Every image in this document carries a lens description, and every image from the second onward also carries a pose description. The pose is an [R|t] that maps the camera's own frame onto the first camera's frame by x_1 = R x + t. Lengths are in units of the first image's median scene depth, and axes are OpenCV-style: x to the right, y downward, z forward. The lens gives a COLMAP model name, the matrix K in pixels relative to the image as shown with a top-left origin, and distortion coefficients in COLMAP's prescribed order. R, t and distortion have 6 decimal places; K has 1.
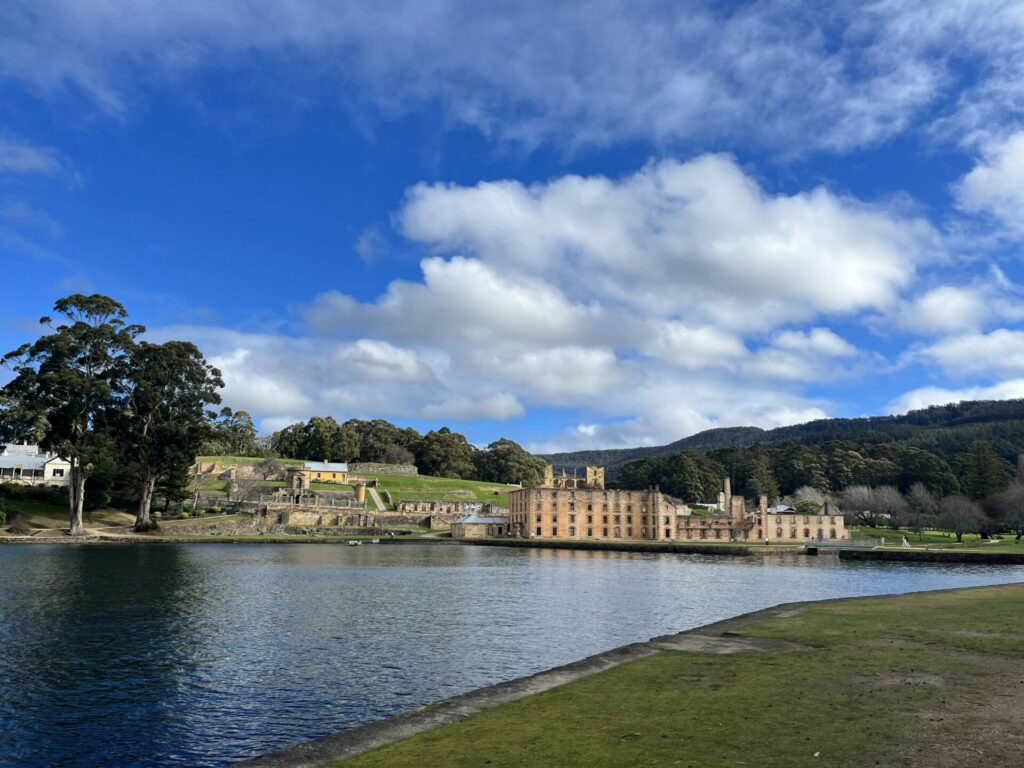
lens RADIAL K [[878.8, 0, 512.0], [0, 878.8, 384.0], [0, 0, 1]] dist [0.007727, -0.012136]
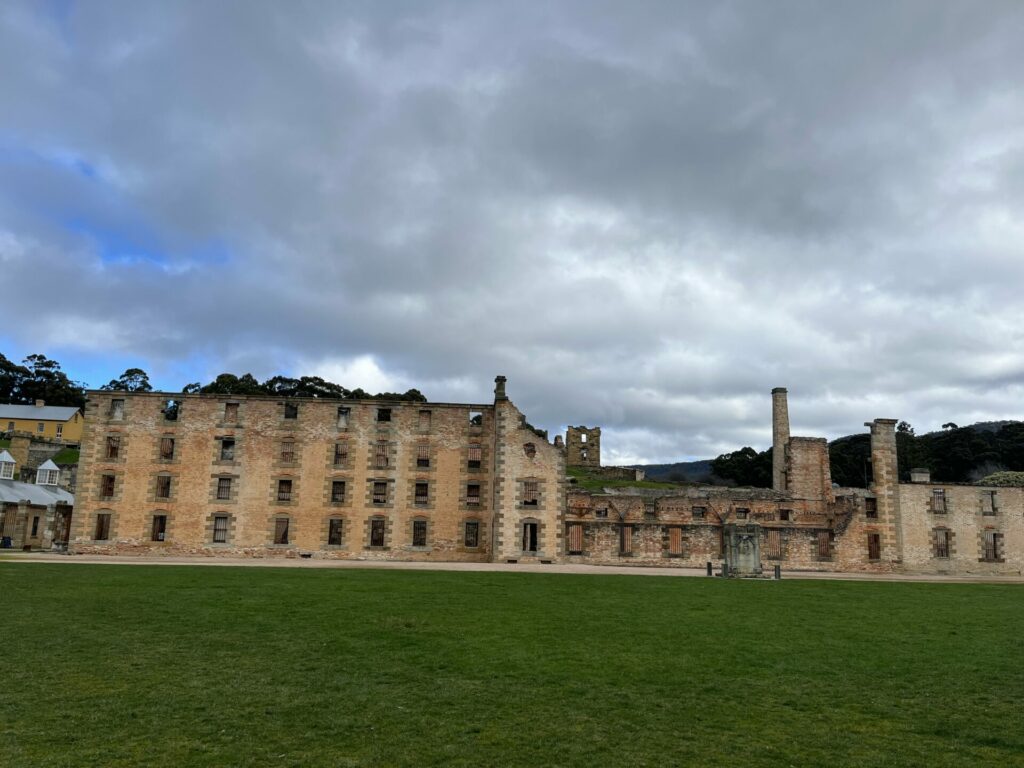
lens RADIAL K [[770.4, 0, 512.0], [0, 770.4, 384.0], [0, 0, 1]] dist [0.050492, -0.060951]
pose [[0.977416, -0.028040, -0.209456, 0.222199], [0.020604, 0.999080, -0.037604, 0.124341], [0.210318, 0.032439, 0.977095, 0.722802]]
